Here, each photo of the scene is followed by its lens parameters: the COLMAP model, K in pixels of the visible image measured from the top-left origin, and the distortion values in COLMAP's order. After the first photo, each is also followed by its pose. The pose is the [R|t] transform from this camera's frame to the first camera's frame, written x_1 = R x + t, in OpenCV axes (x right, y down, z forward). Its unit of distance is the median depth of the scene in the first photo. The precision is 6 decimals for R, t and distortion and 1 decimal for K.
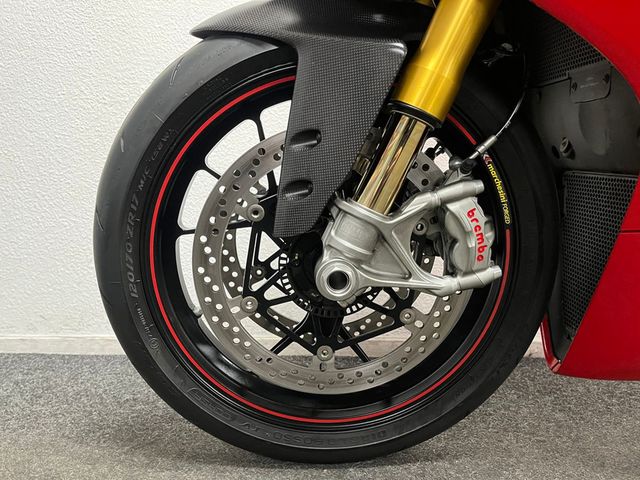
lens RADIAL K [[510.0, 0, 318.0], [0, 510.0, 241.2], [0, 0, 1]] dist [0.042718, -0.038391]
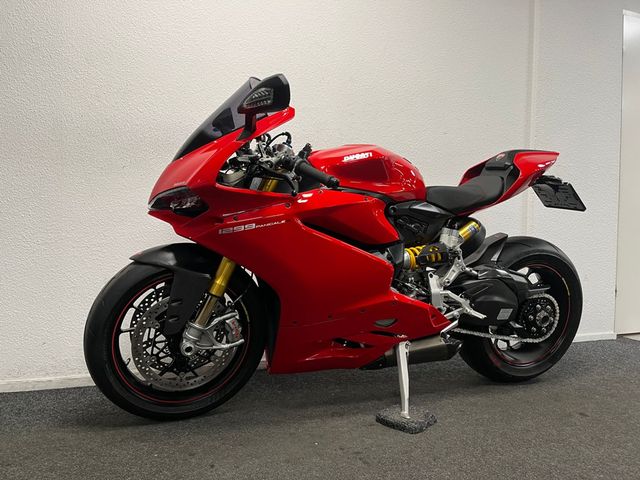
lens RADIAL K [[510.0, 0, 323.0], [0, 510.0, 238.5], [0, 0, 1]] dist [0.042718, -0.038391]
pose [[0.935433, -0.003911, 0.353481, -0.249000], [0.017493, 0.999226, -0.035237, -0.399963], [-0.353070, 0.039146, 0.934778, -1.861384]]
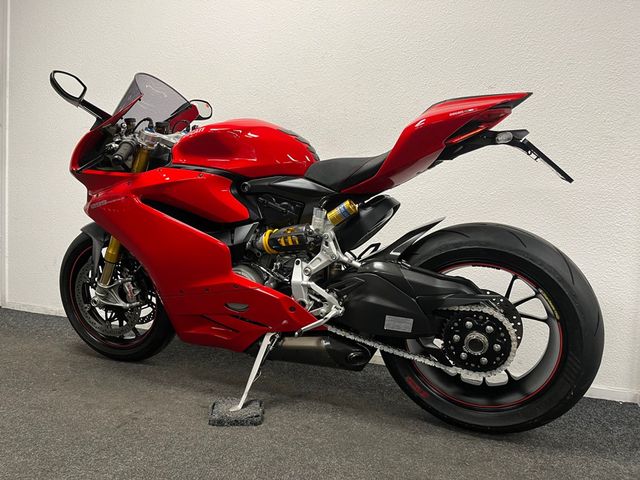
lens RADIAL K [[510.0, 0, 320.4], [0, 510.0, 238.9], [0, 0, 1]] dist [0.042718, -0.038391]
pose [[0.909162, 0.039190, -0.414594, 2.734802], [-0.050193, 0.998617, -0.015673, -0.359726], [0.413406, 0.035059, 0.909871, -1.567072]]
